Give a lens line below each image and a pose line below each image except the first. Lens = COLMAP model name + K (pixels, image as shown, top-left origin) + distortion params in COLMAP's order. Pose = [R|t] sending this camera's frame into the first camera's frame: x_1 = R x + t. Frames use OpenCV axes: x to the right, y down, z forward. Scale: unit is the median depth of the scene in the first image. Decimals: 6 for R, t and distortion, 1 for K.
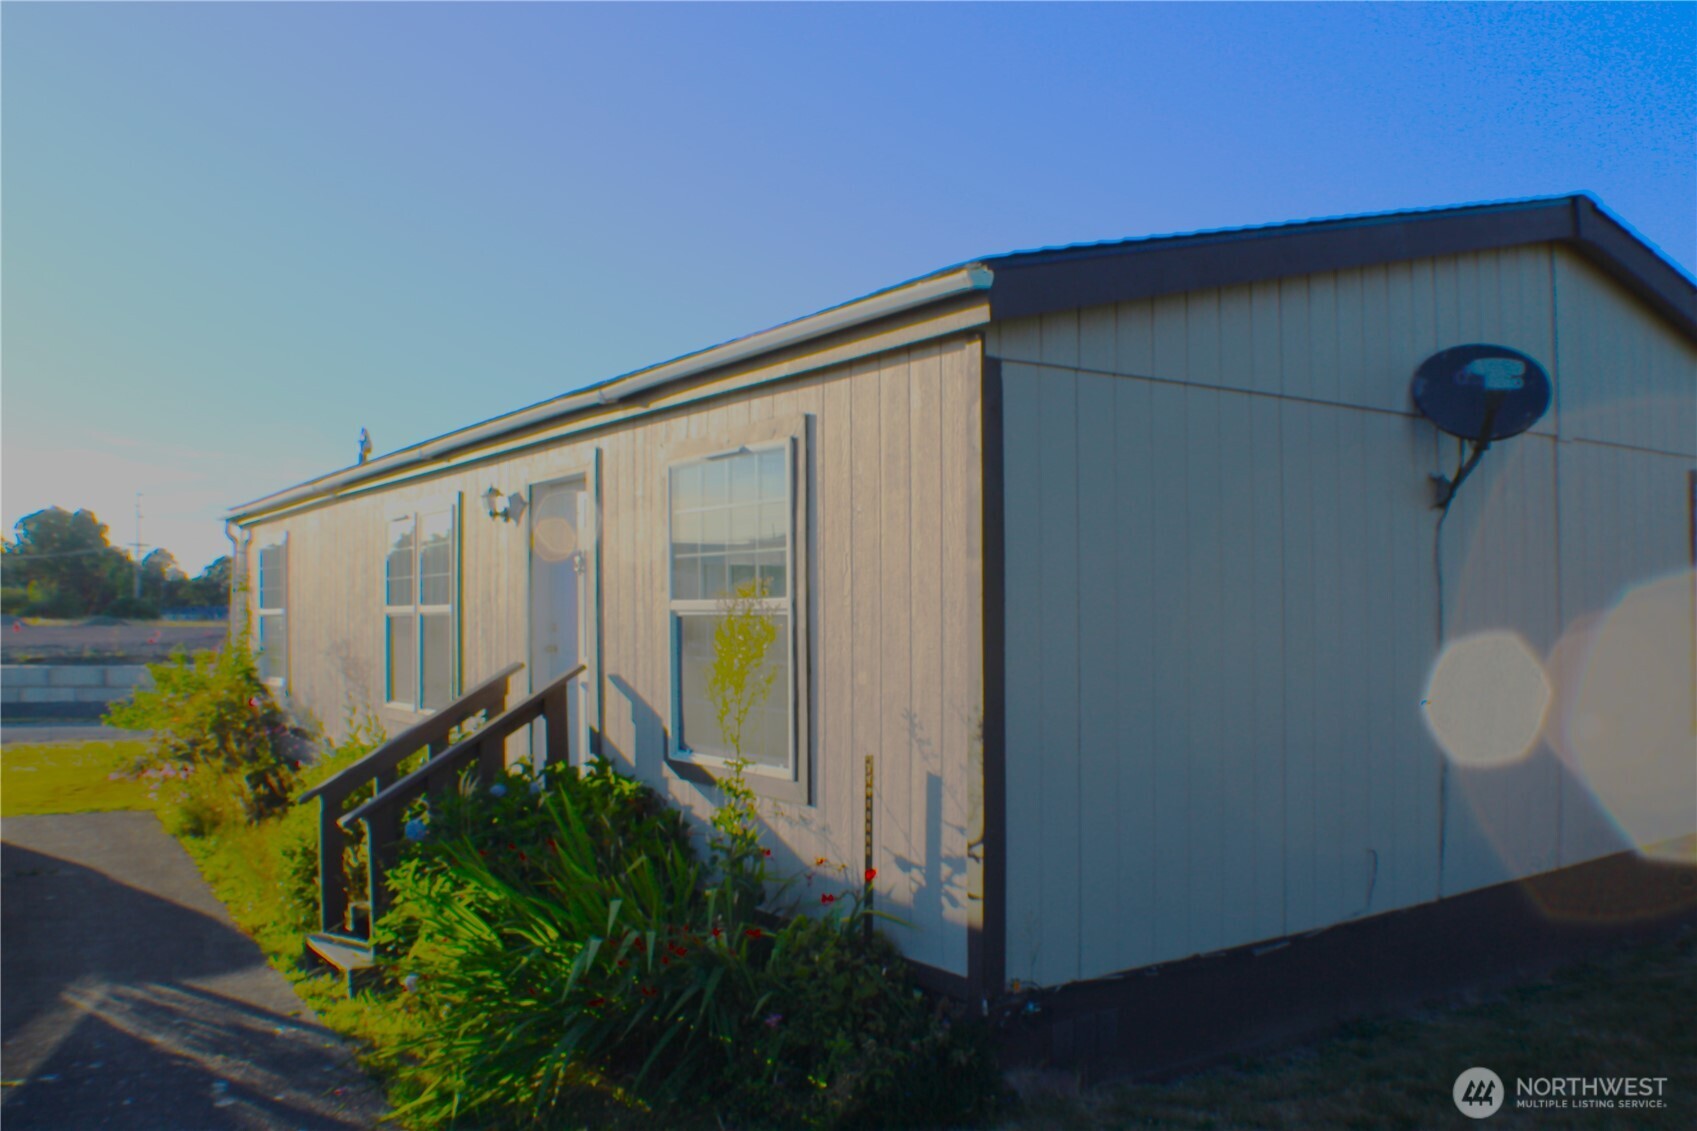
lens RADIAL K [[1489.8, 0, 870.9], [0, 1489.8, 571.9], [0, 0, 1]] dist [-0.204552, 0.088391]
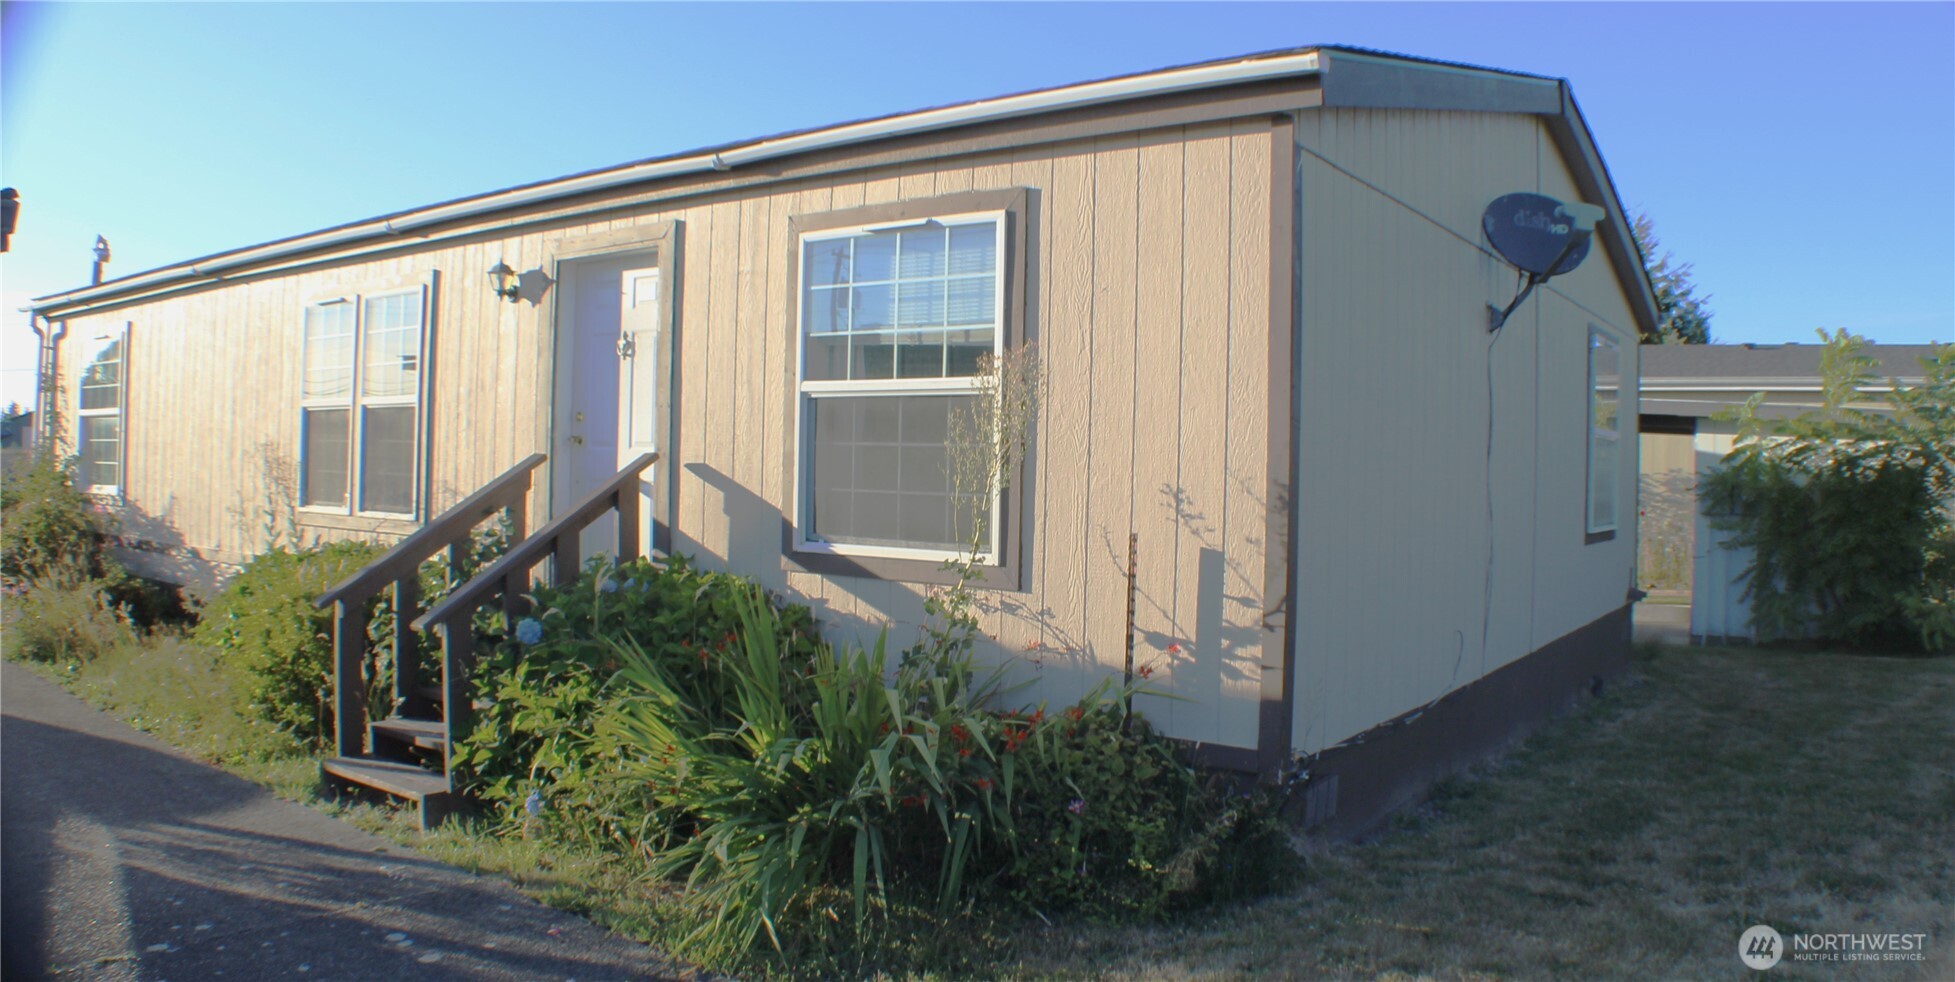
lens RADIAL K [[1378.6, 0, 978.2], [0, 1378.6, 460.3], [0, 0, 1]] dist [-0.231699, 0.081823]
pose [[0.935756, 0.026954, 0.351616, -0.393482], [-0.034094, 0.999319, 0.014129, 0.062498], [-0.350996, -0.025210, 0.936038, 0.175755]]
